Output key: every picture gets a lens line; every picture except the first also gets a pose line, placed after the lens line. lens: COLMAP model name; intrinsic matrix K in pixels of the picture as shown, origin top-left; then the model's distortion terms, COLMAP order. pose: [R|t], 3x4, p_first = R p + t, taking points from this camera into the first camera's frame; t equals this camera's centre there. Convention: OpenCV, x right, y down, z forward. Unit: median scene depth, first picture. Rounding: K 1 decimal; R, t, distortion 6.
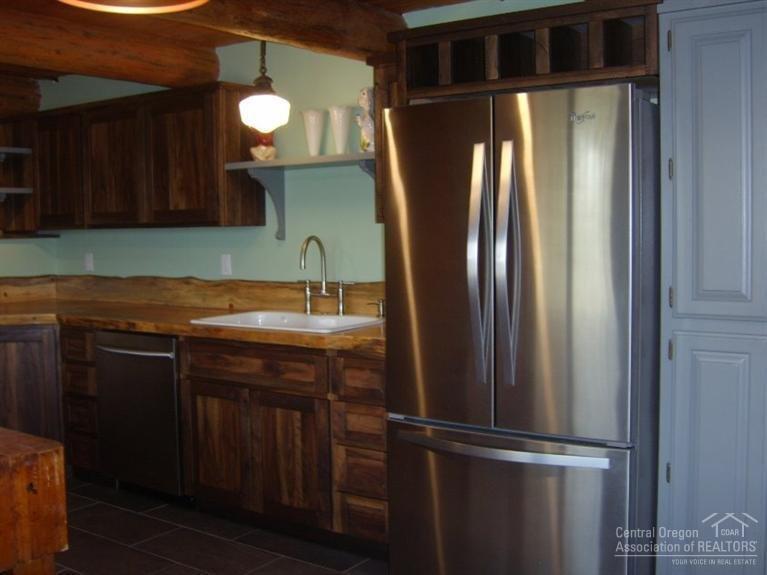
lens RADIAL K [[885.9, 0, 383.5], [0, 885.9, 287.5], [0, 0, 1]] dist [-0.136929, 0.061017]
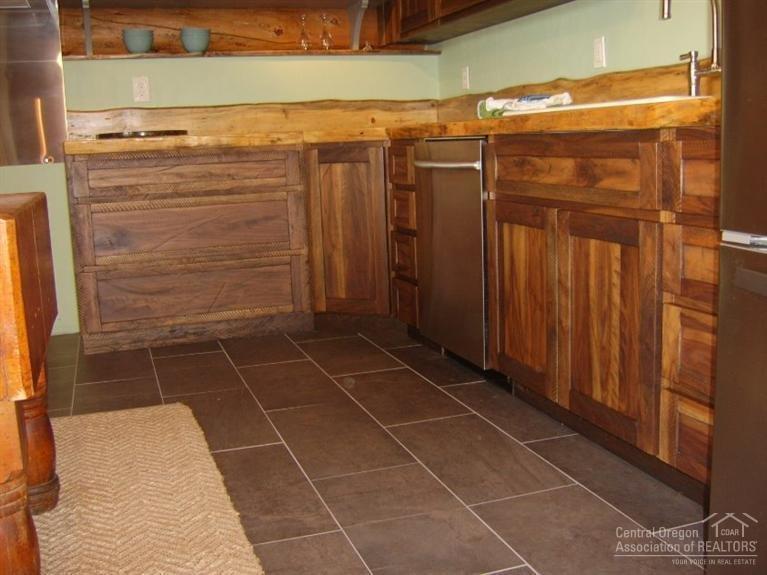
lens RADIAL K [[846.2, 0, 383.5], [0, 846.2, 287.5], [0, 0, 1]] dist [-0.134111, 0.025325]
pose [[0.811885, 0.082666, -0.577935, 0.082358], [-0.014382, 0.992456, 0.121755, 0.086891], [0.583640, -0.090540, 0.806949, 0.388819]]
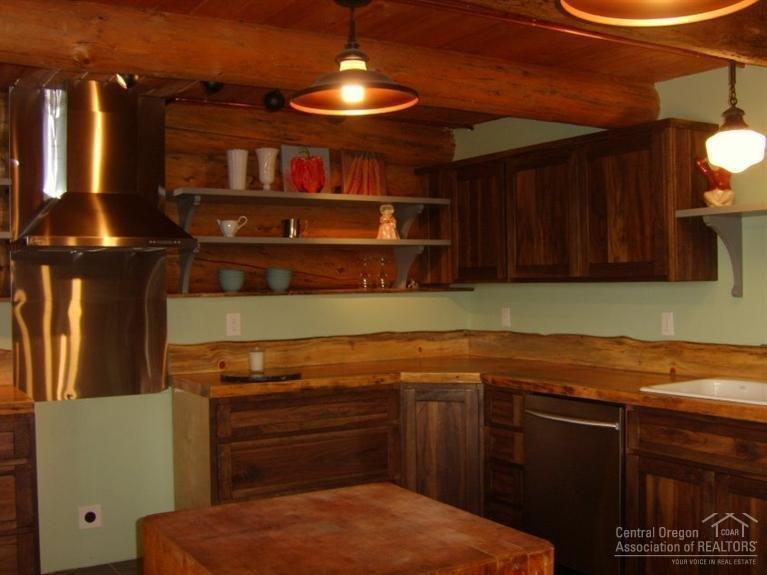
lens RADIAL K [[885.9, 0, 383.5], [0, 885.9, 287.5], [0, 0, 1]] dist [-0.136929, 0.061017]
pose [[0.920079, 0.003056, -0.391722, -0.105416], [-0.025663, 0.998292, -0.052488, -0.009745], [0.390892, 0.058346, 0.918585, 0.082910]]
